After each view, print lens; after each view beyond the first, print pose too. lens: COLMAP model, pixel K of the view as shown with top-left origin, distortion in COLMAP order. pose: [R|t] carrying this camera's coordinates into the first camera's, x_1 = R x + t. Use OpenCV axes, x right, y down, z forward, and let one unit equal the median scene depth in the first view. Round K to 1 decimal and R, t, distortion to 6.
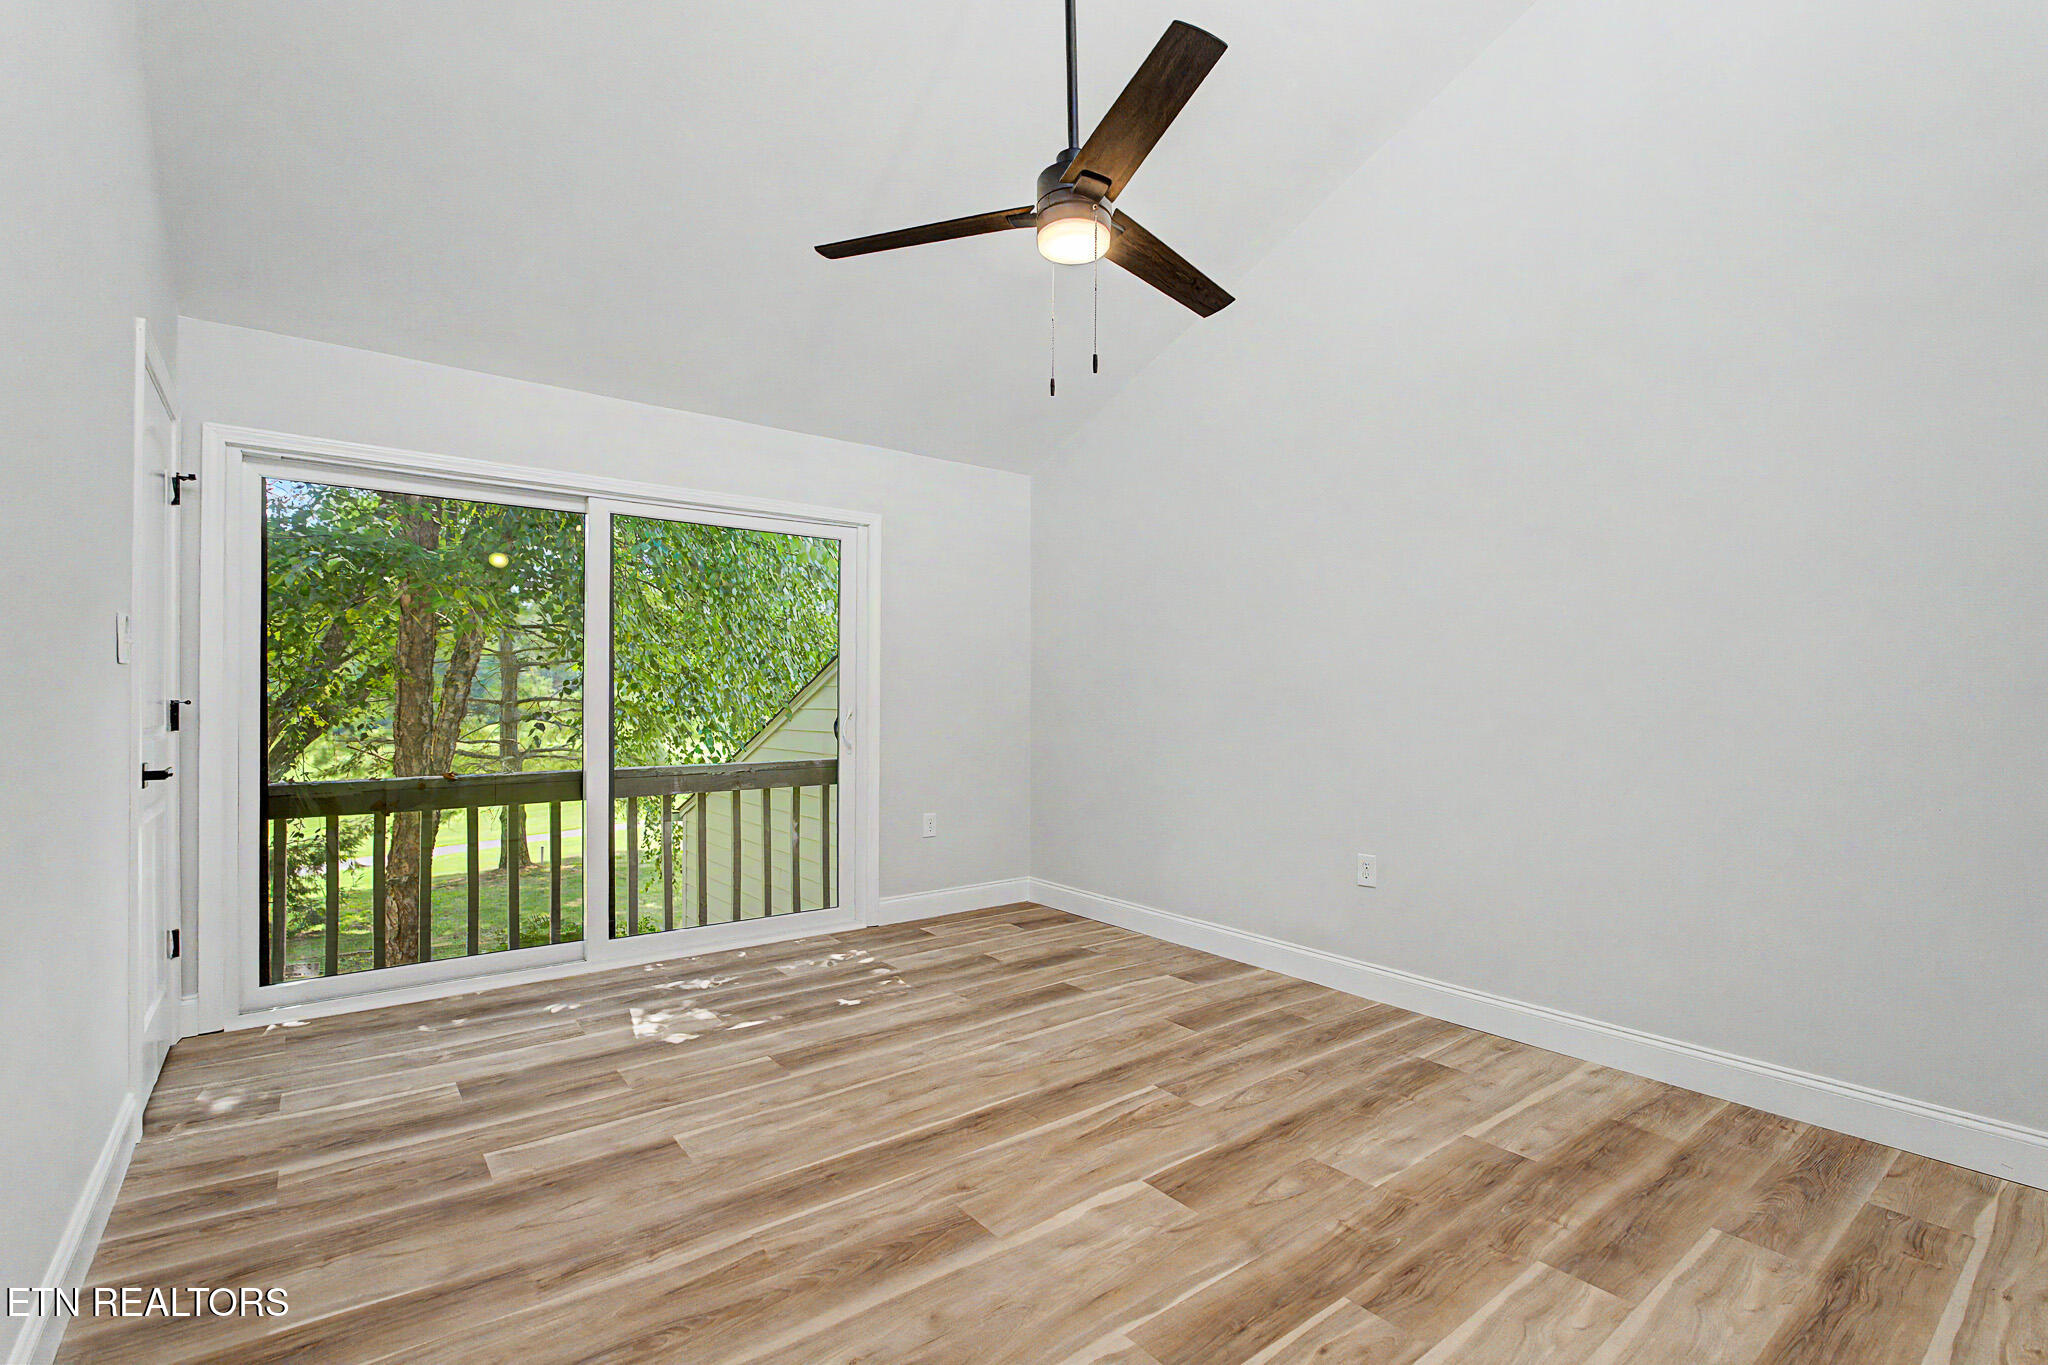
lens RADIAL K [[924.0, 0, 1019.3], [0, 924.0, 695.7], [0, 0, 1]] dist [-0.012109, 0.000576]
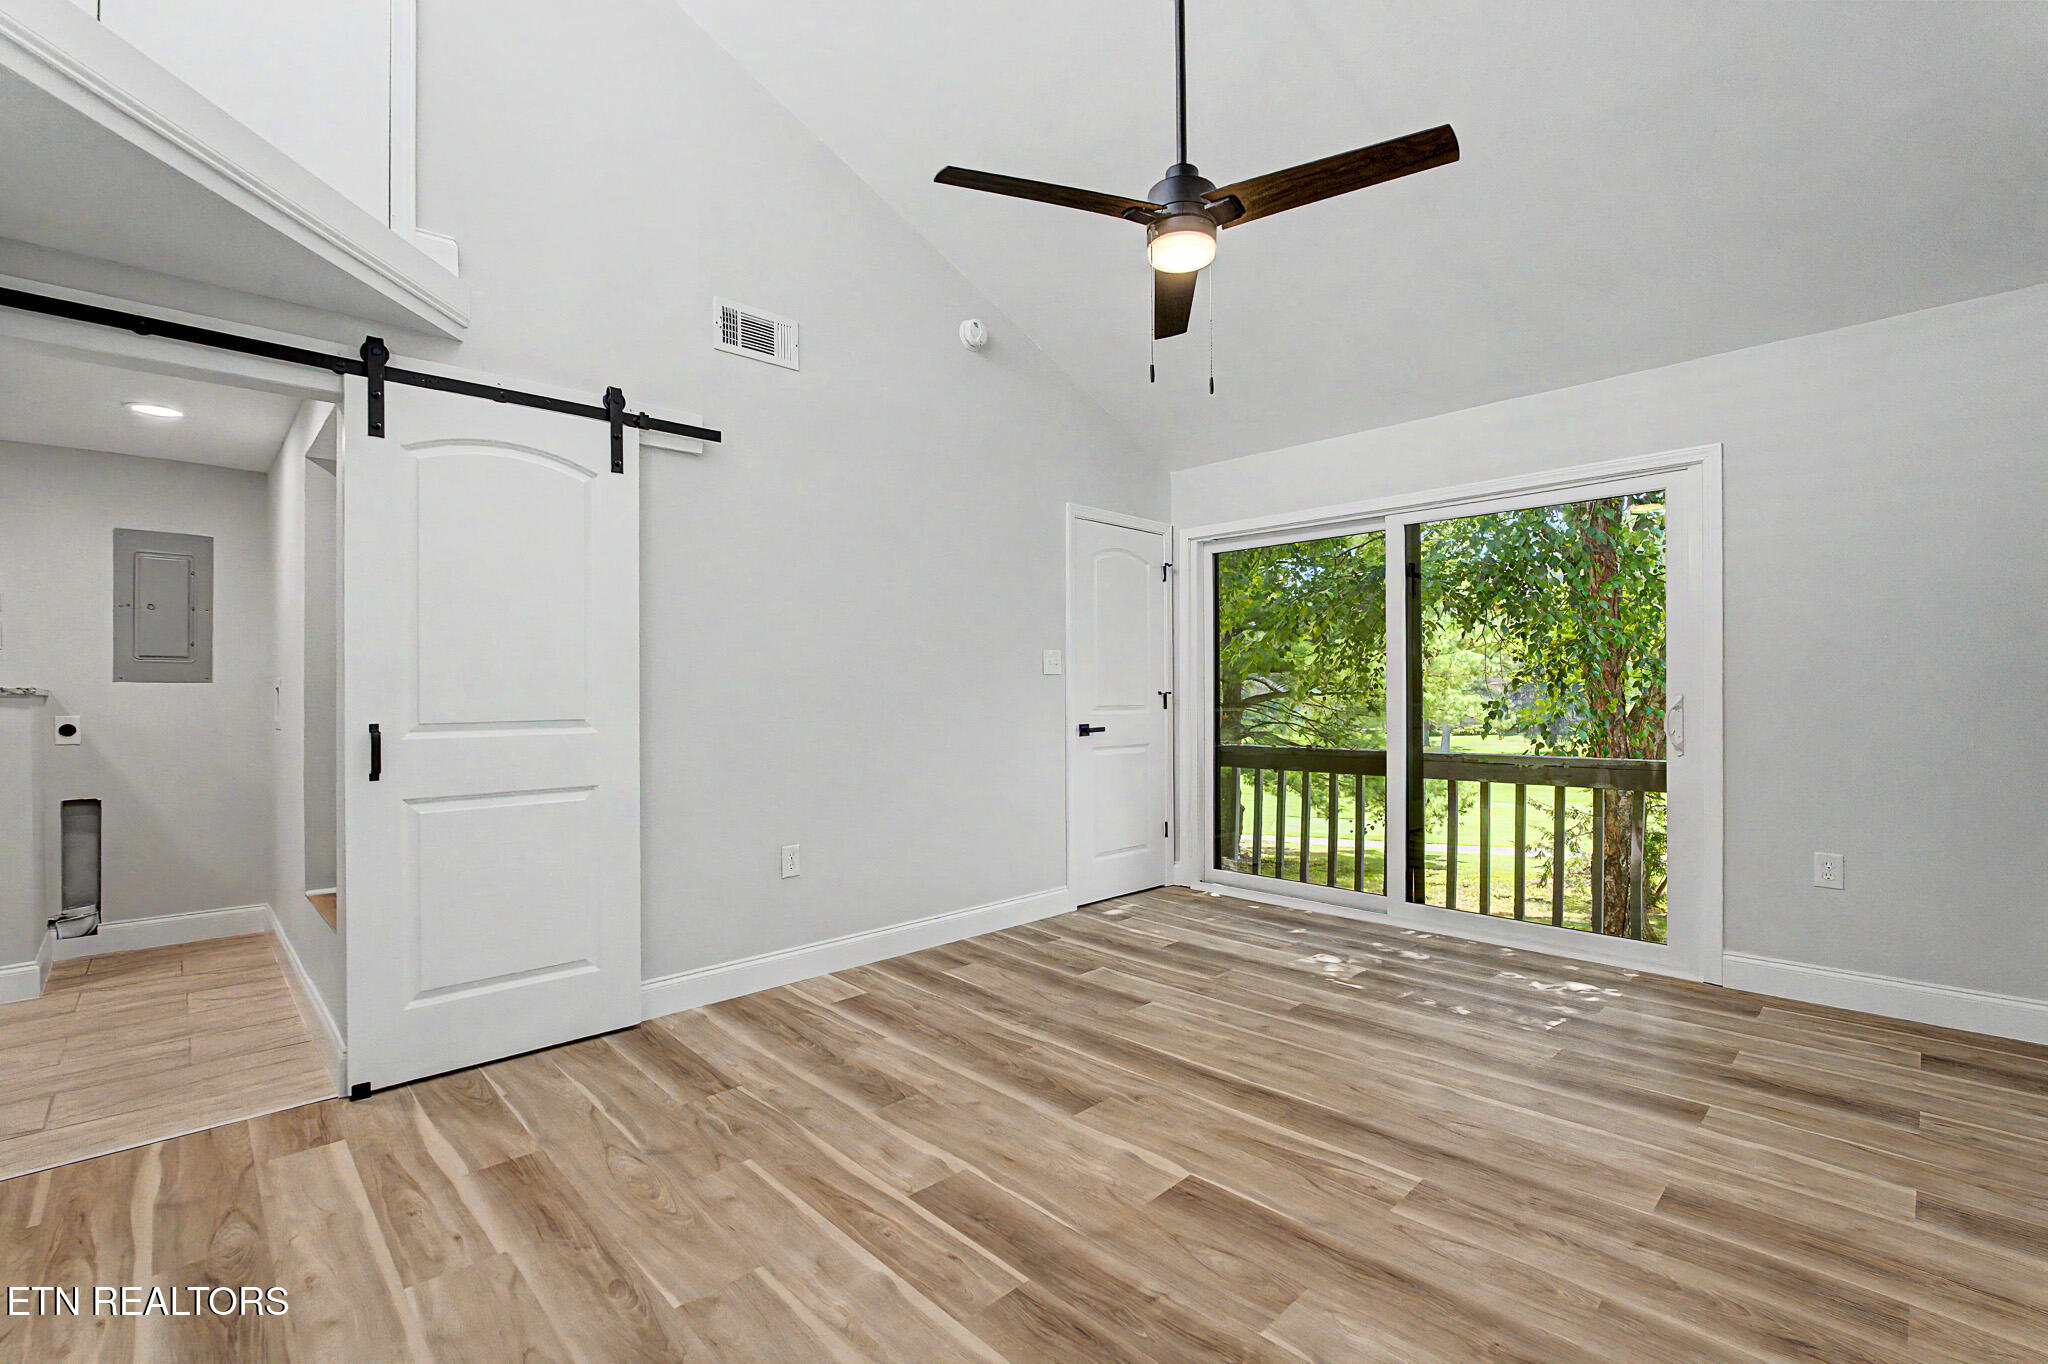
lens RADIAL K [[924.0, 0, 1018.4], [0, 924.0, 689.1], [0, 0, 1]] dist [-0.012109, 0.000576]
pose [[0.098355, -0.006027, -0.995133, 0.806061], [0.010264, 0.999935, -0.005042, 0.005149], [0.995098, -0.009718, 0.098411, 0.527640]]
